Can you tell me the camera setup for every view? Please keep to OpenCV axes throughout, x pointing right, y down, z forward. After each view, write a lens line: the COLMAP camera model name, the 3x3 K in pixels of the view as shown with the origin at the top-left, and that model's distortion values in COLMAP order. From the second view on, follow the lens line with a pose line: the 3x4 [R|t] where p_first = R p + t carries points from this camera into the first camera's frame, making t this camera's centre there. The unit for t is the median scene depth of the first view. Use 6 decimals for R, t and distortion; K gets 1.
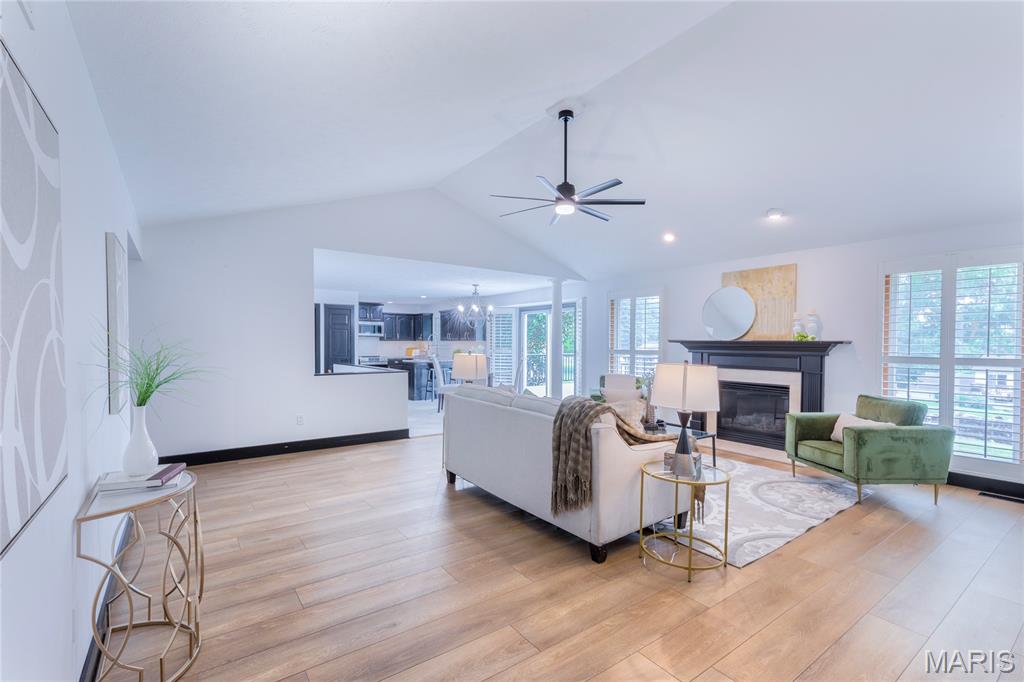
lens RADIAL K [[459.8, 0, 513.4], [0, 459.8, 346.2], [0, 0, 1]] dist [0.009136, 0.000300]
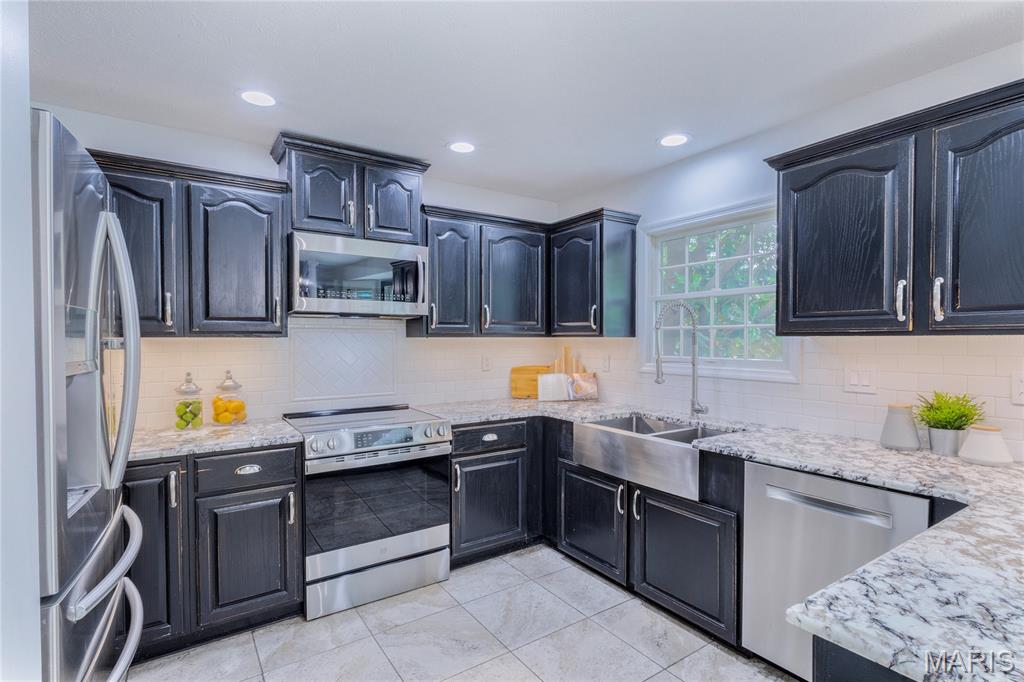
lens RADIAL K [[495.3, 0, 511.5], [0, 495.3, 348.0], [0, 0, 1]] dist [-0.002555, 0.000199]
pose [[0.999471, -0.001769, -0.032477, -0.297722], [0.002005, 0.999972, 0.007262, -0.010096], [0.032463, -0.007324, 0.999446, 0.975063]]
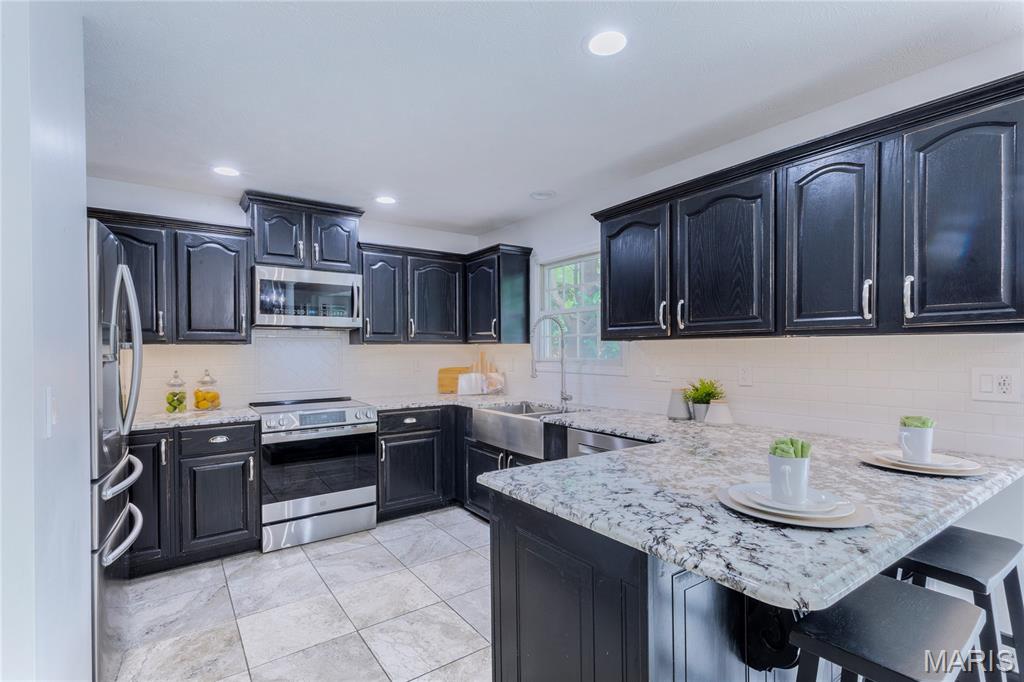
lens RADIAL K [[475.5, 0, 495.3], [0, 475.5, 352.5], [0, 0, 1]] dist [0.010884, -0.000059]
pose [[0.999559, -0.007463, -0.028754, -0.245193], [0.007327, 0.999962, -0.004822, -0.005446], [0.028789, 0.004609, 0.999575, 0.904681]]
